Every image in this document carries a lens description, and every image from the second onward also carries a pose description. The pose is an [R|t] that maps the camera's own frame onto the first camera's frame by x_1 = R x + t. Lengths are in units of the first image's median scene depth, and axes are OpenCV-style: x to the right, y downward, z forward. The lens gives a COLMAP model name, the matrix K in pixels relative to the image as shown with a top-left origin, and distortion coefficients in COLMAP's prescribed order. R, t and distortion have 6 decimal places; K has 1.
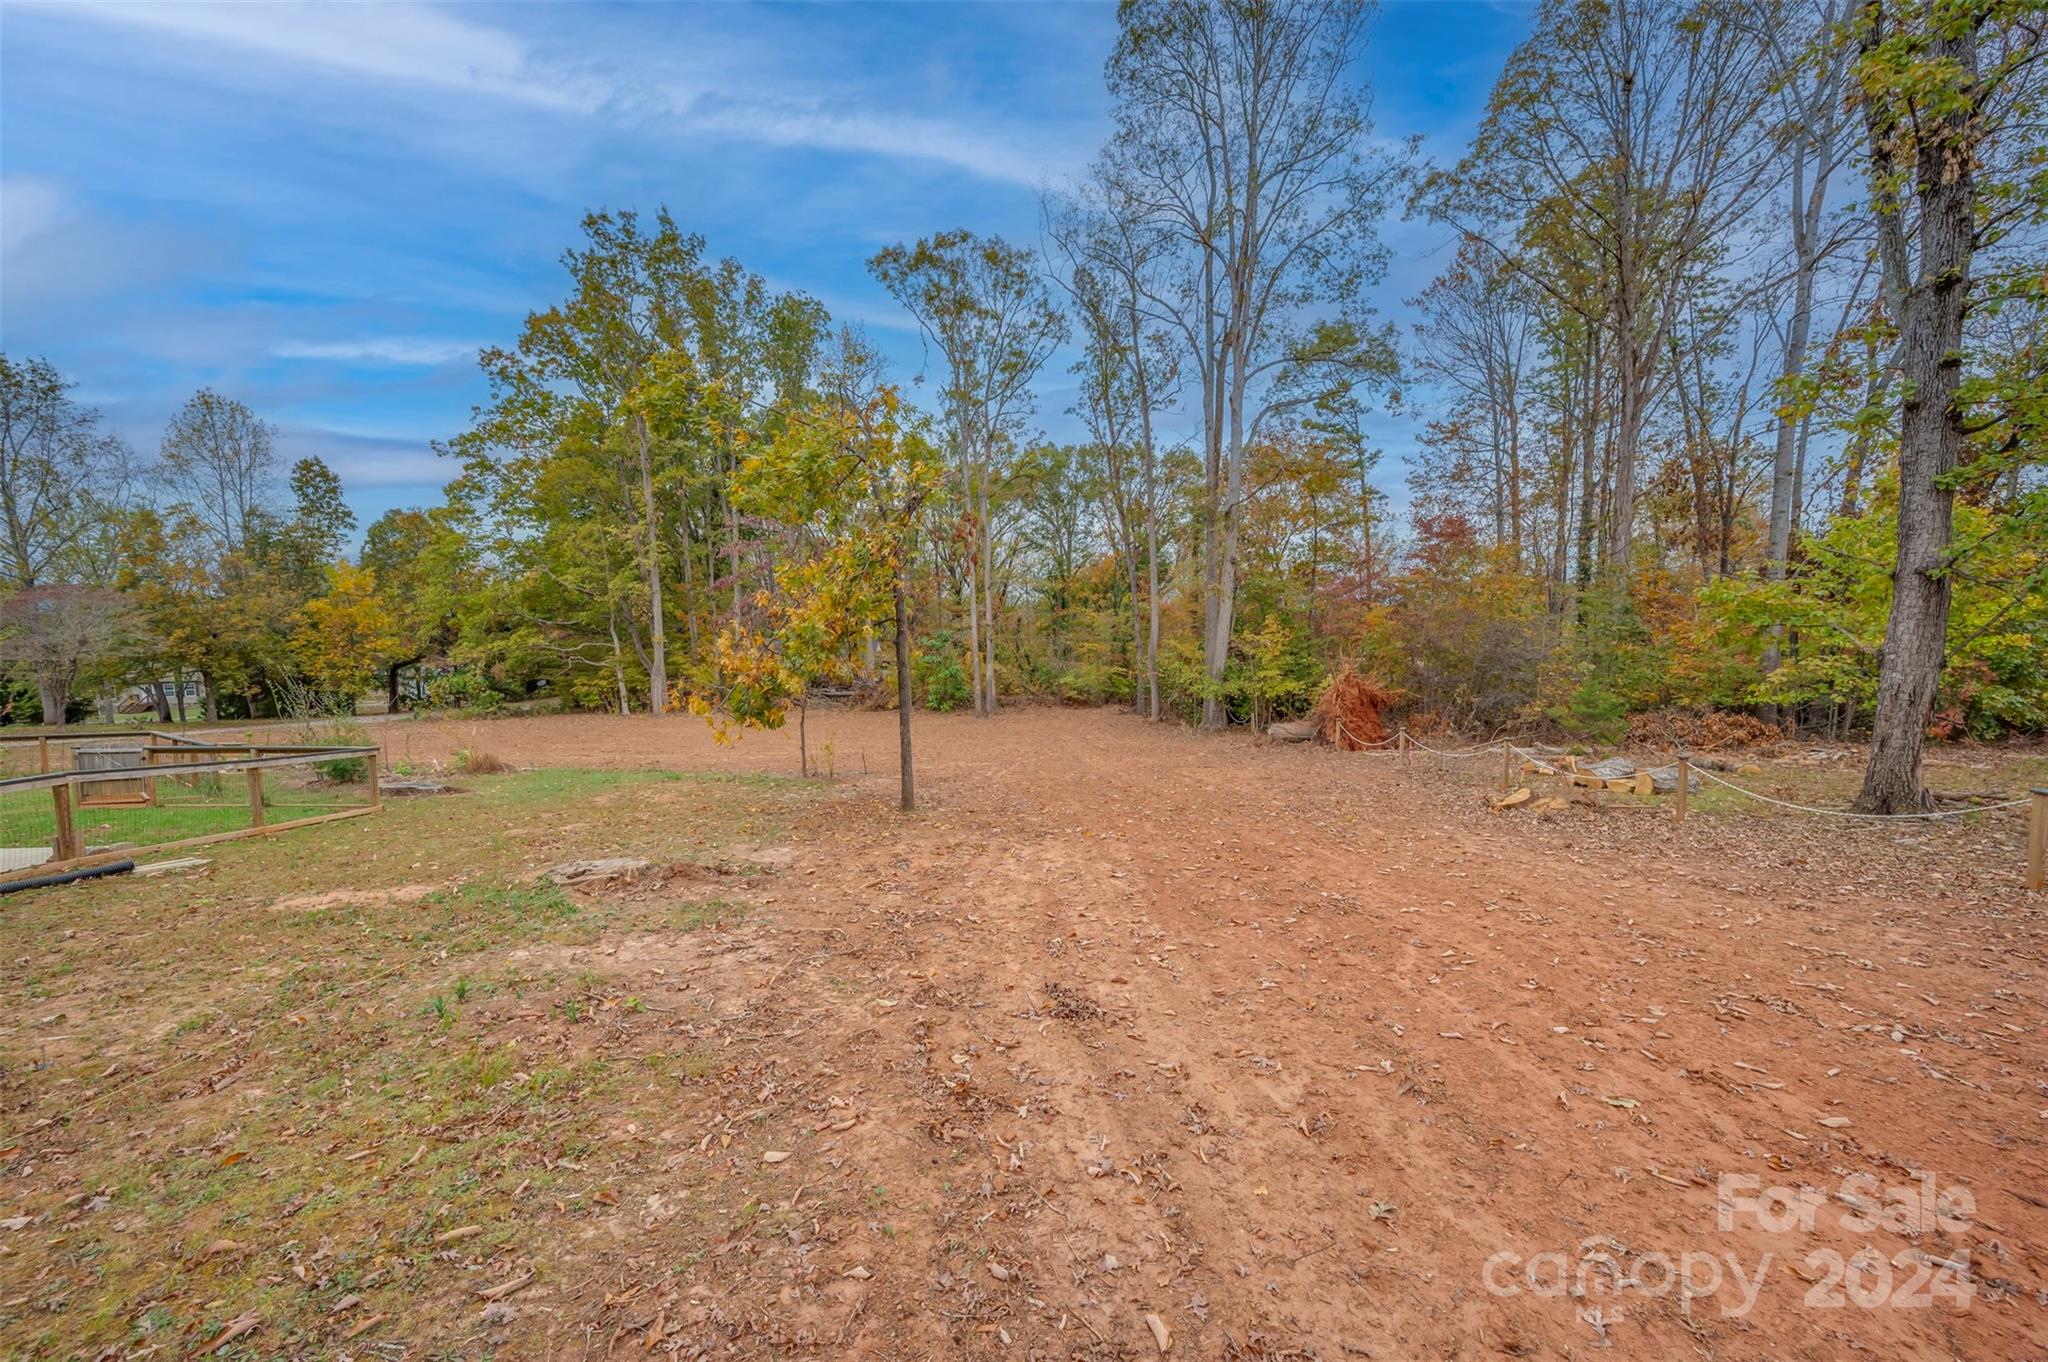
lens RADIAL K [[806.9, 0, 1023.2], [0, 806.9, 687.1], [0, 0, 1]] dist [0.006022, -0.000628]
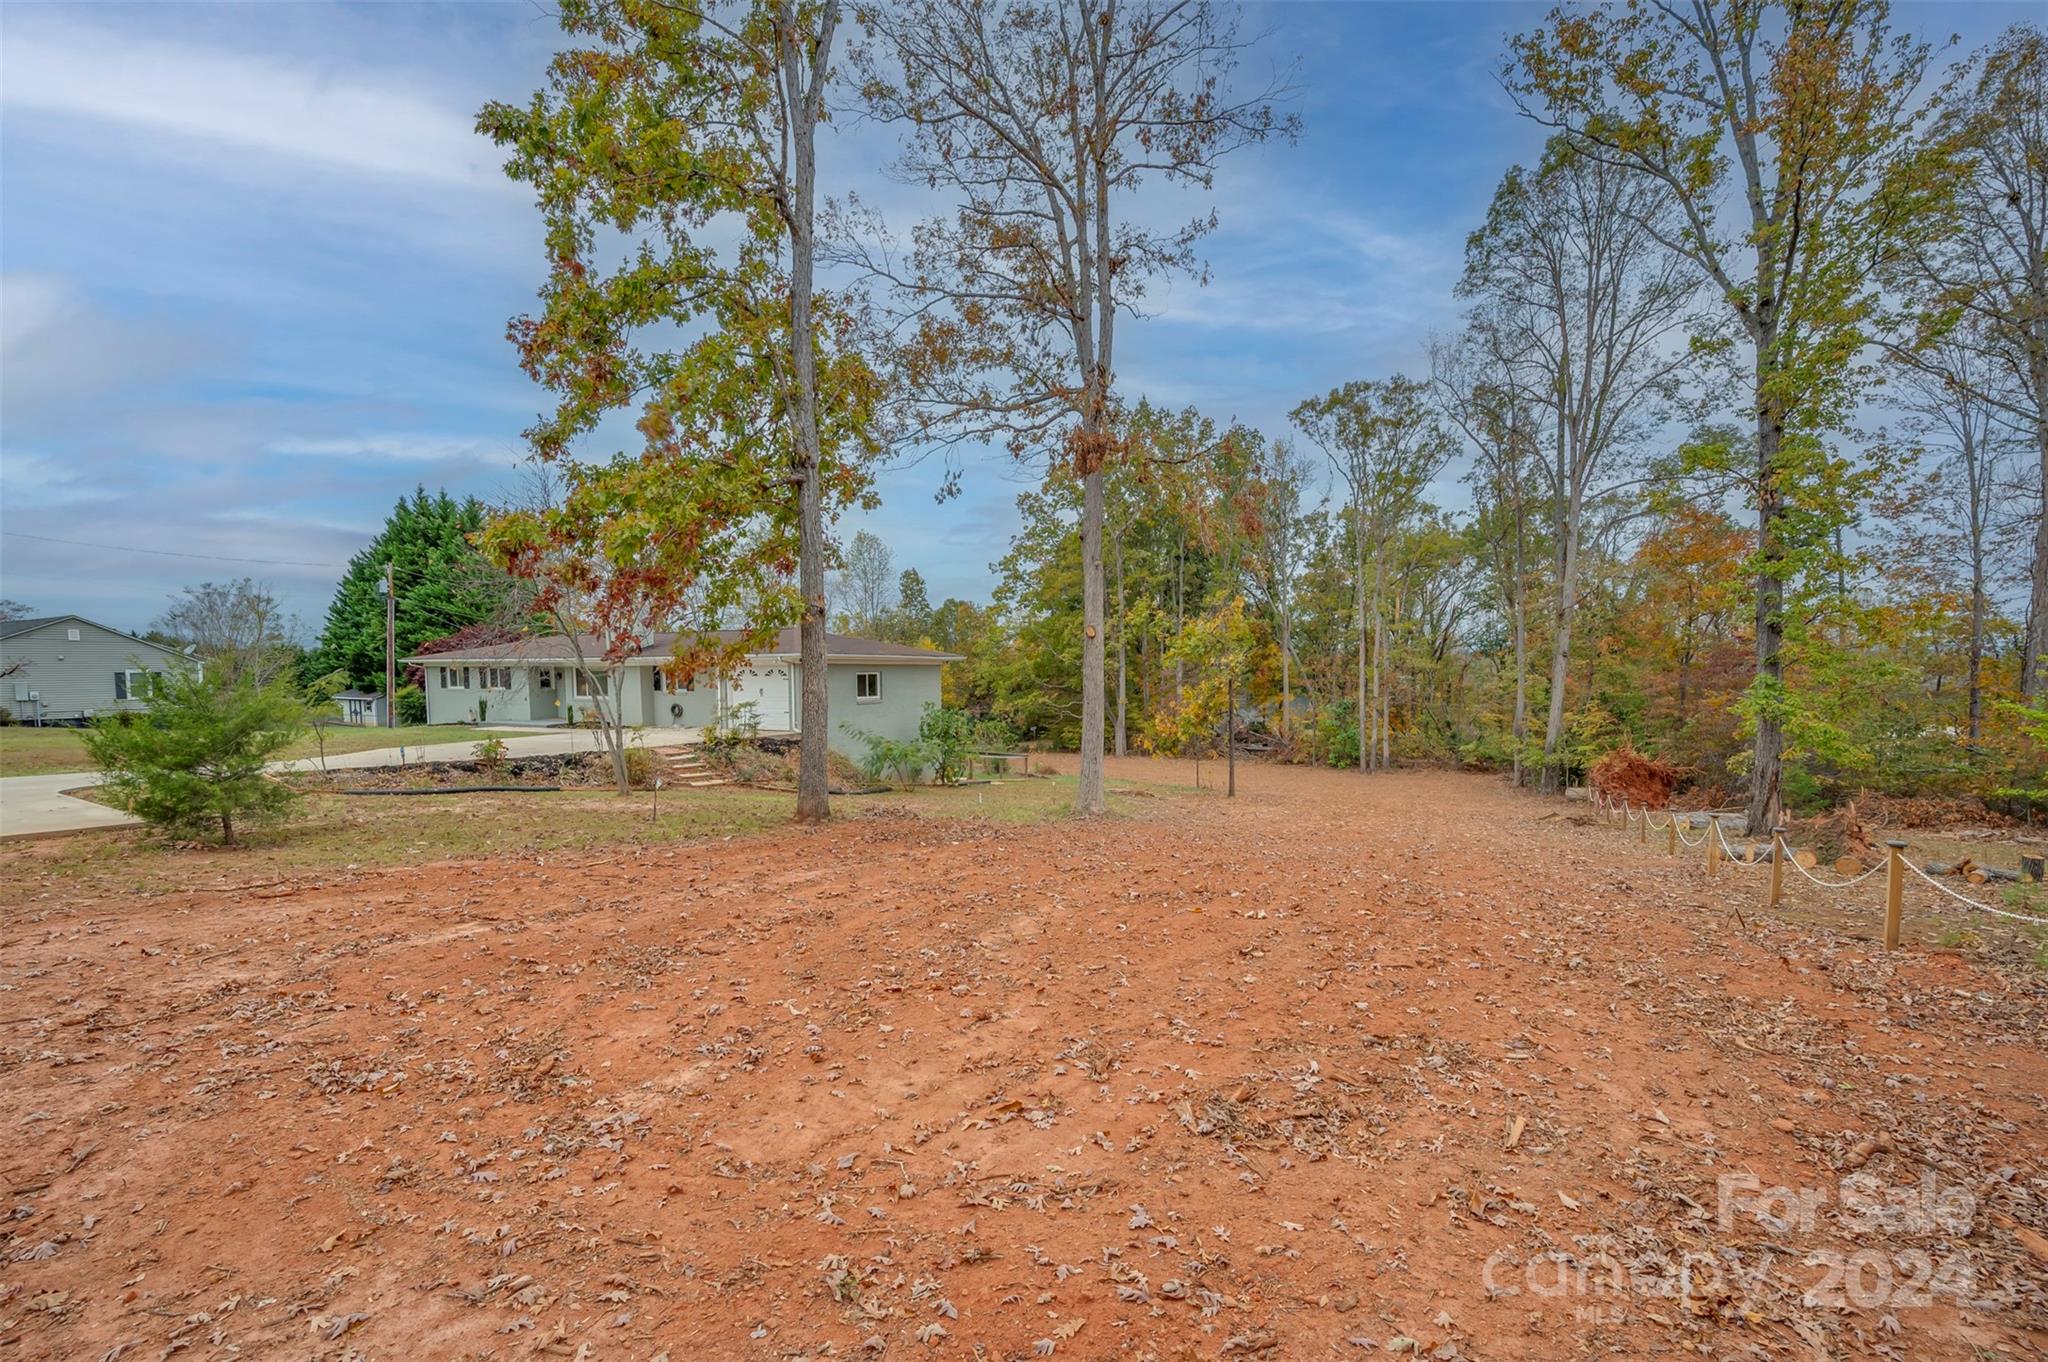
lens RADIAL K [[923.3, 0, 1022.2], [0, 923.3, 730.0], [0, 0, 1]] dist [0.007364, -0.001541]
pose [[0.867497, 0.043540, -0.495533, 0.163591], [-0.050900, 0.998703, -0.001356, 0.000022], [0.494832, 0.026399, 0.868588, -0.404760]]
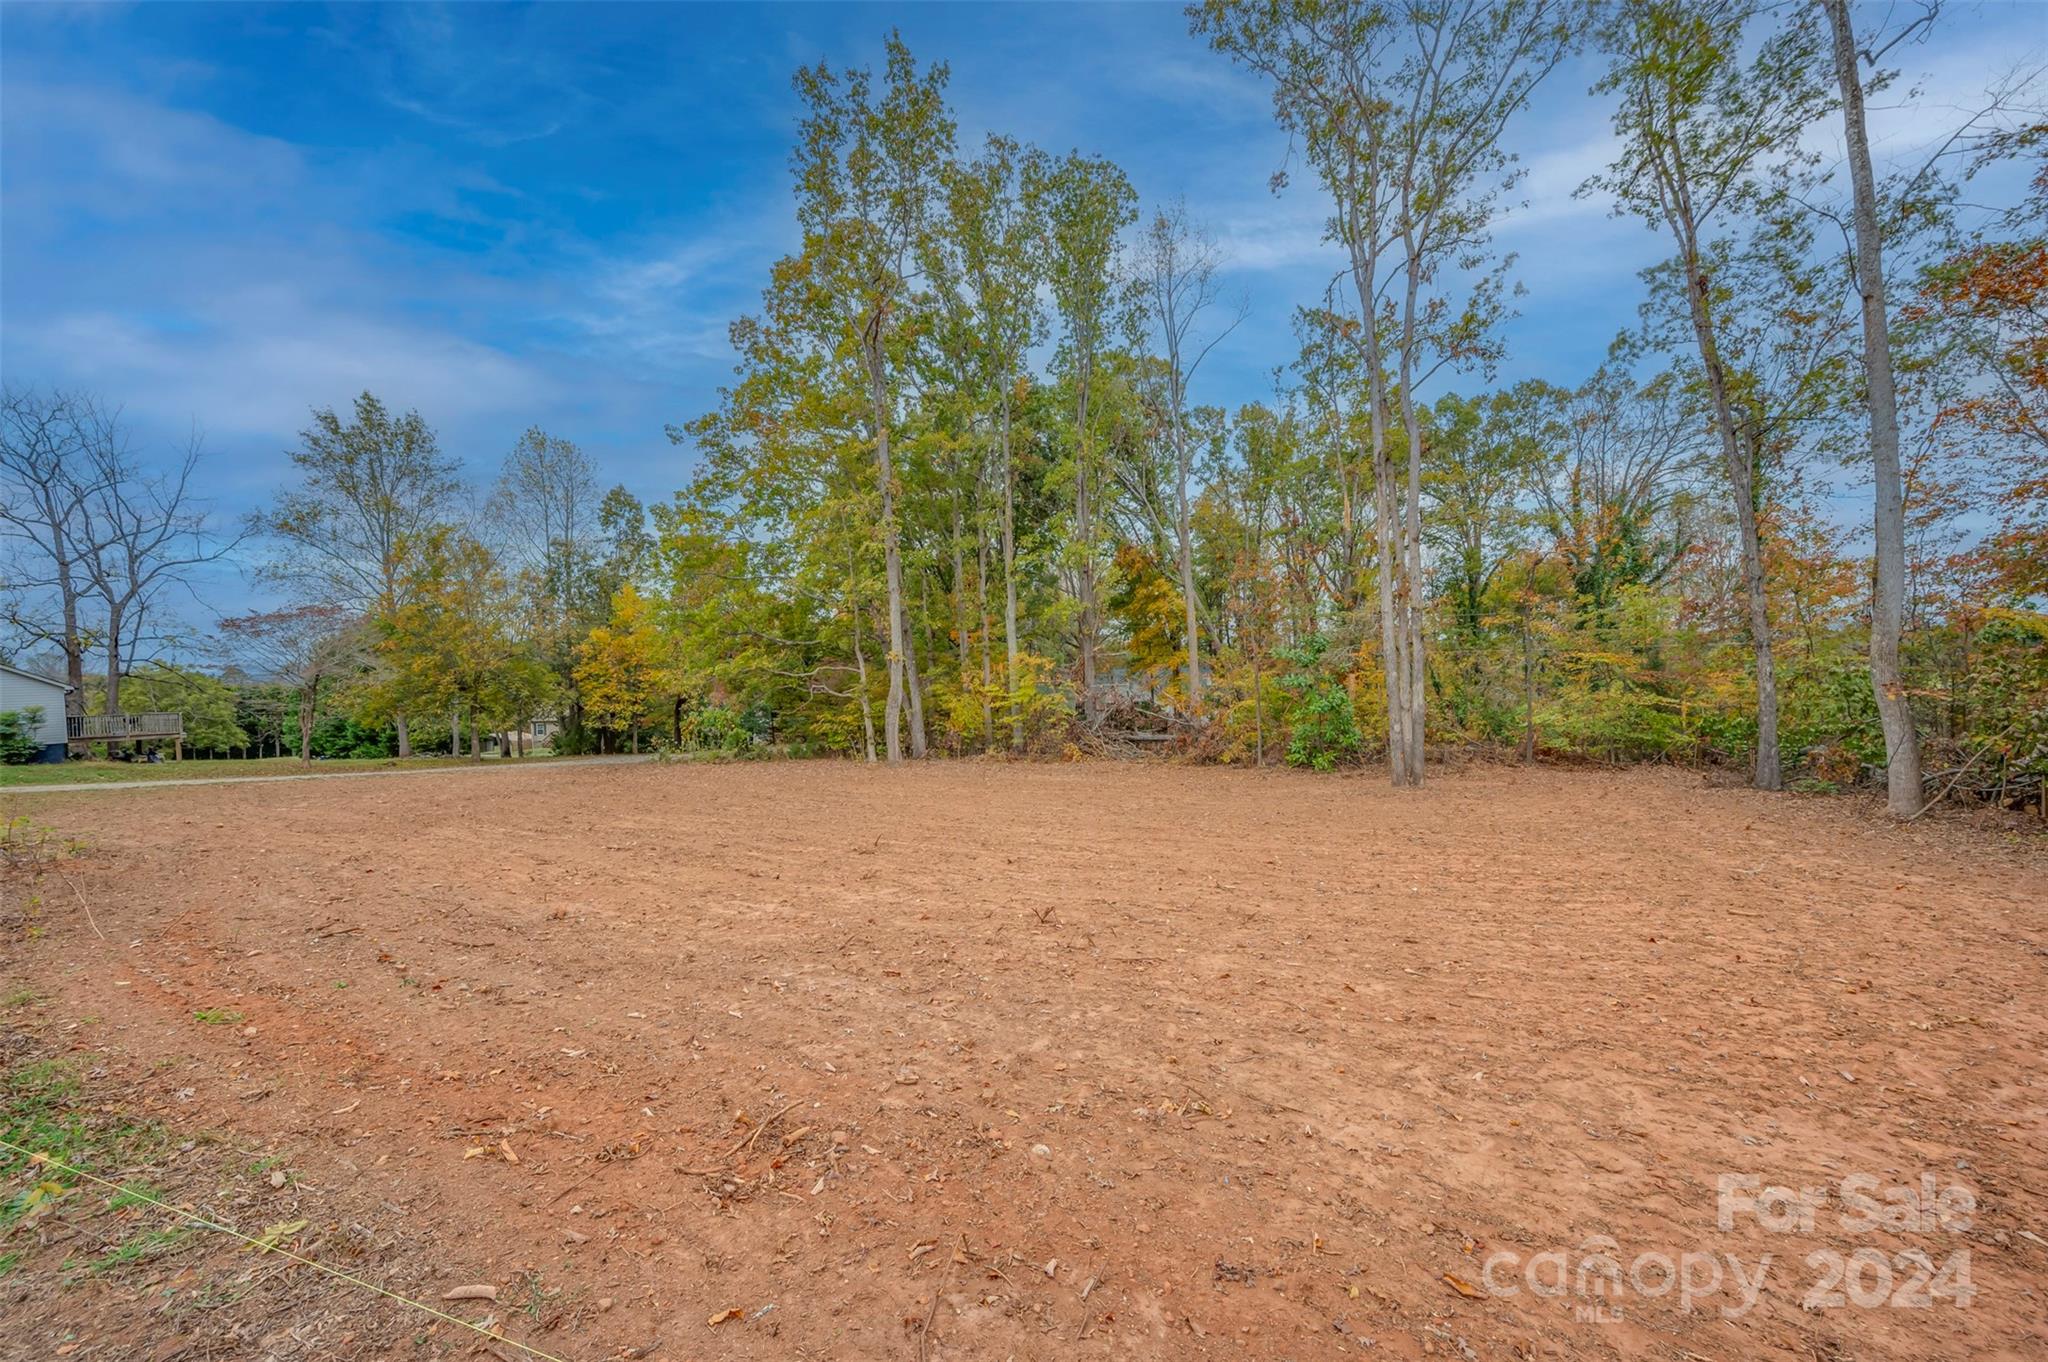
lens RADIAL K [[806.9, 0, 1032.4], [0, 806.9, 681.3], [0, 0, 1]] dist [0.006022, -0.000628]
pose [[0.922025, -0.014385, -0.386862, -0.061523], [-0.011551, 0.997842, -0.064634, 0.006521], [0.386957, 0.064063, 0.919870, 0.372485]]
